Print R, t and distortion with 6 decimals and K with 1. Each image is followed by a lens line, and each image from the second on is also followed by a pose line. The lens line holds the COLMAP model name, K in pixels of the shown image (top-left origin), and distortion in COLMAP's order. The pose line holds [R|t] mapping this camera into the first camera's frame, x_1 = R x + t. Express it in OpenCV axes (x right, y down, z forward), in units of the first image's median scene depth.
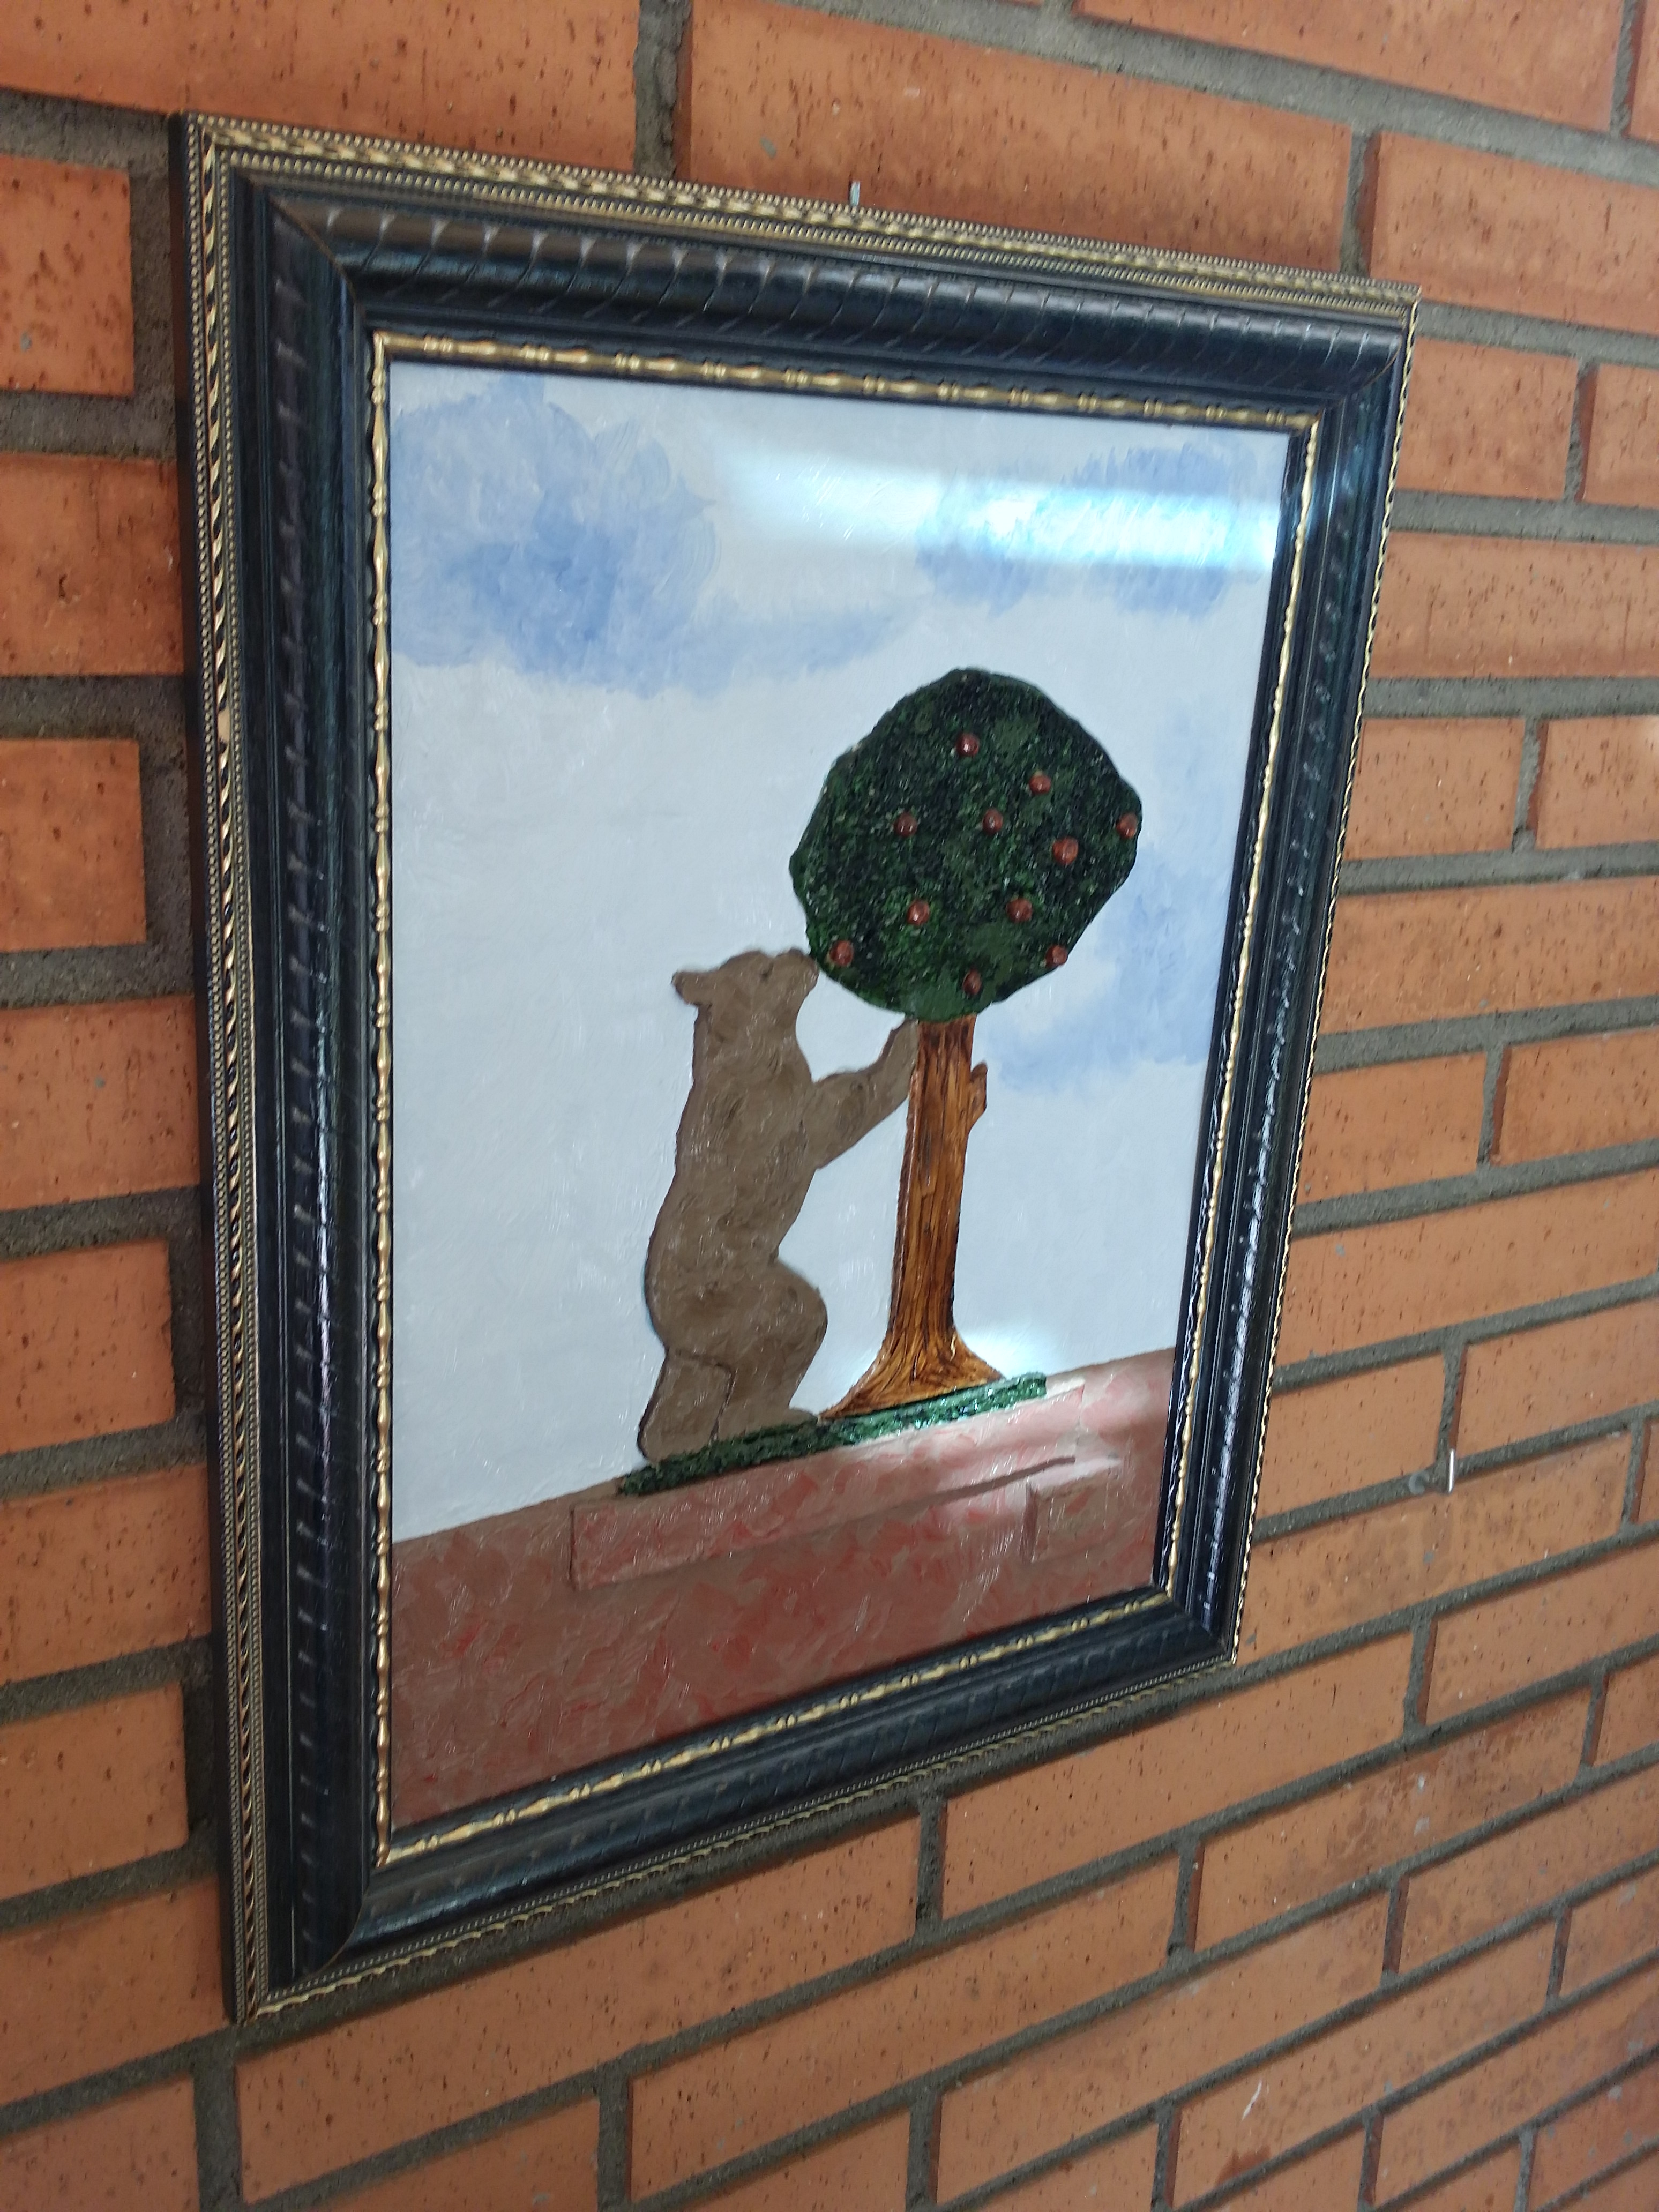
lens RADIAL K [[1976.2, 0, 733.9], [0, 1976.2, 1043.7], [0, 0, 1]] dist [0.029587, -0.071058]
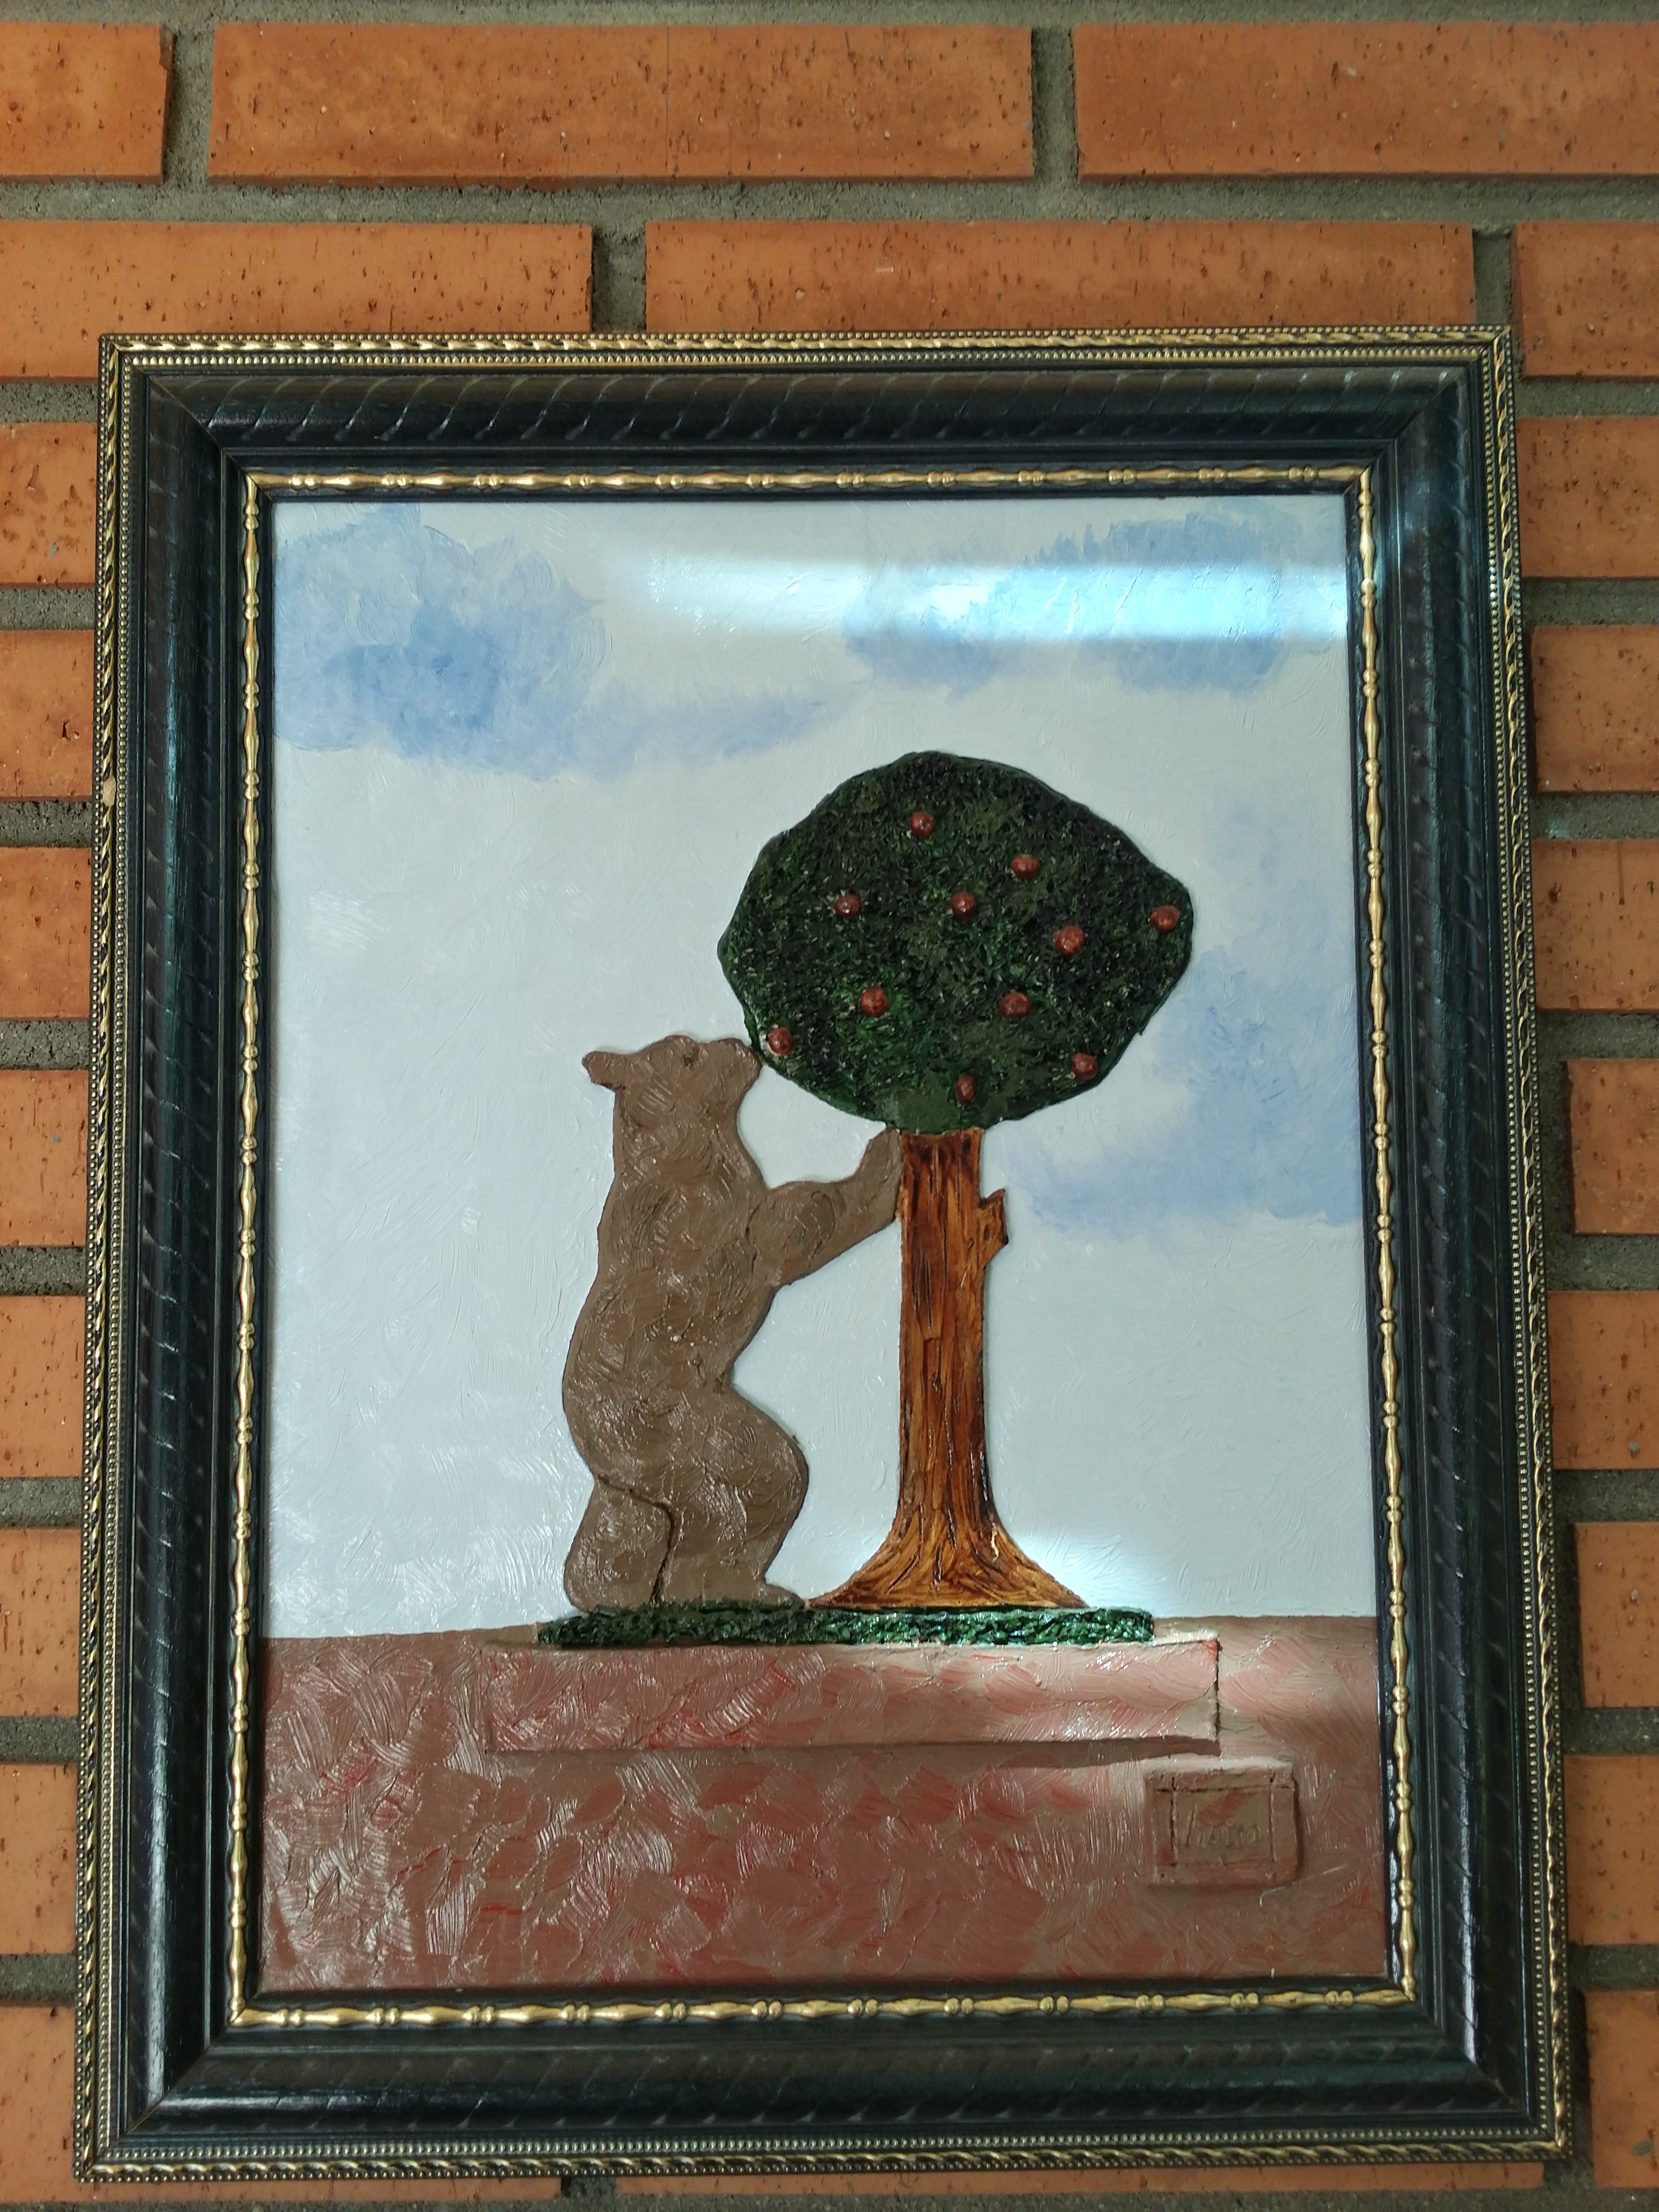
lens RADIAL K [[1976.2, 0, 785.8], [0, 1976.2, 1087.9], [0, 0, 1]] dist [0.029587, -0.071058]
pose [[0.854636, -0.098600, -0.509779, 0.507628], [-0.088690, 0.939653, -0.330433, 0.271039], [0.511596, 0.327613, 0.794317, 0.251083]]
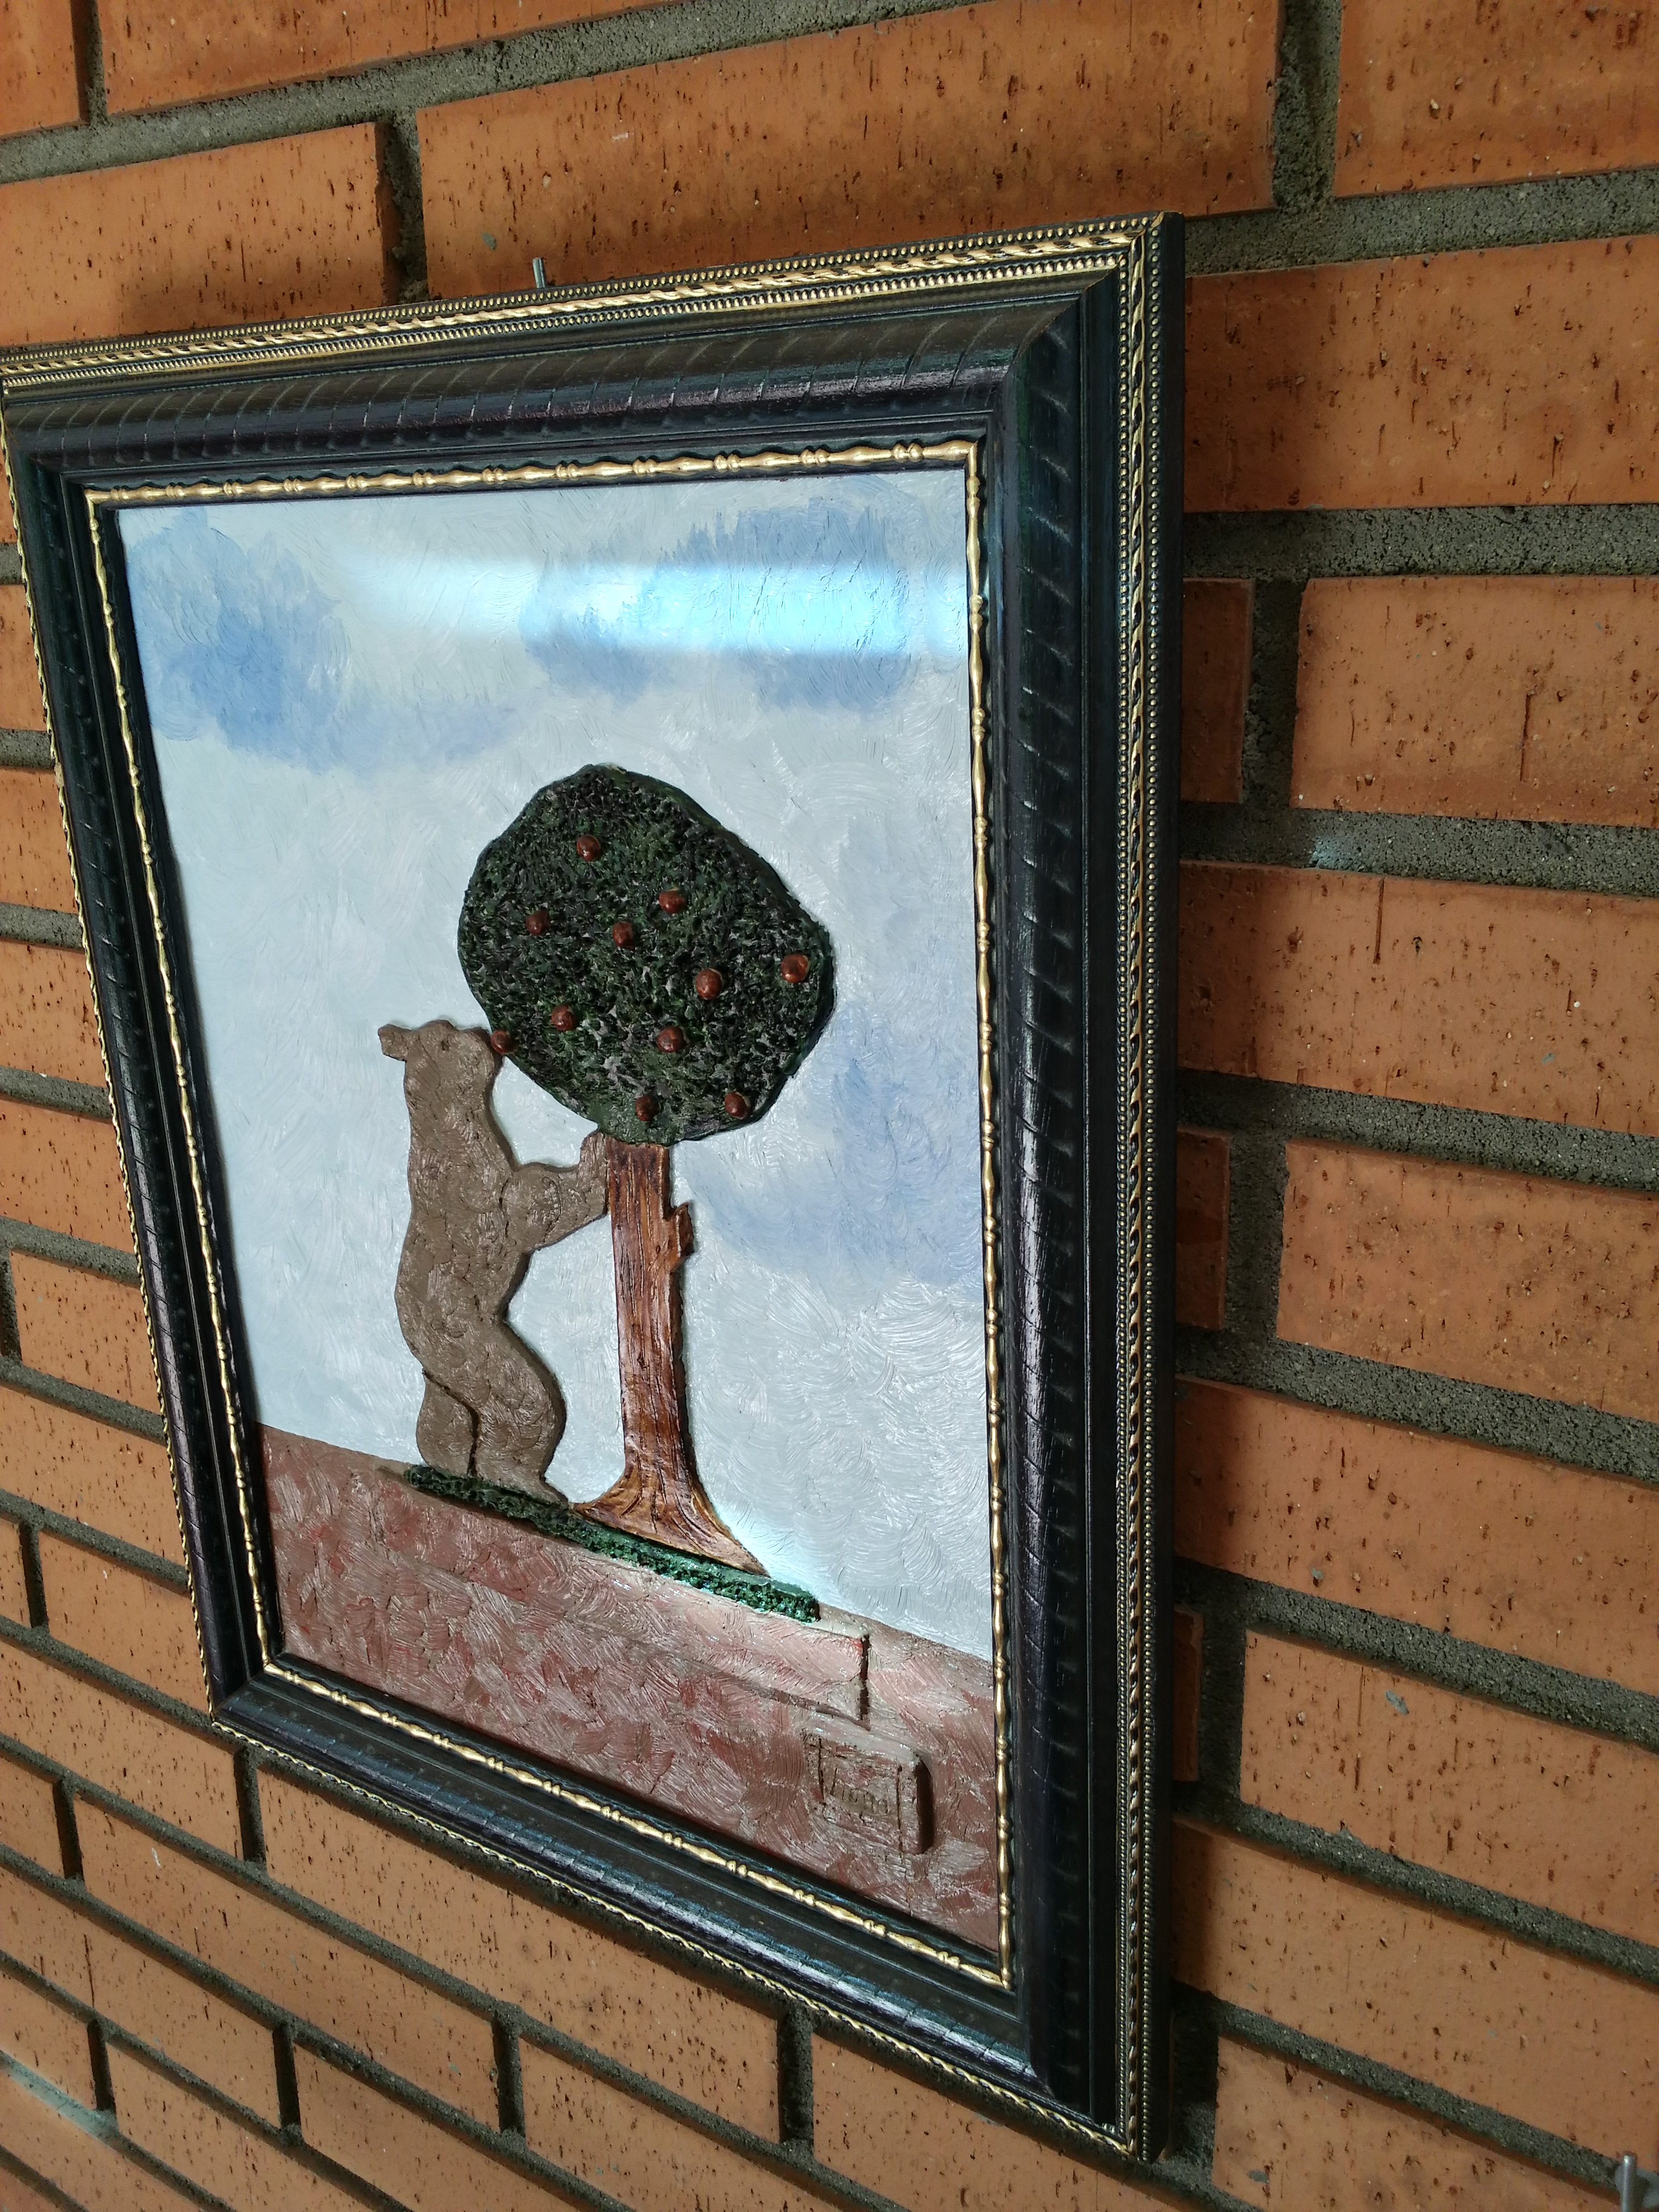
lens RADIAL K [[1976.2, 0, 791.3], [0, 1976.2, 1055.5], [0, 0, 1]] dist [0.029587, -0.071058]
pose [[0.403718, 0.196248, -0.893587, 0.955221], [-0.175957, 0.975144, 0.134663, -0.189194], [0.897803, 0.102867, 0.428215, 0.672734]]
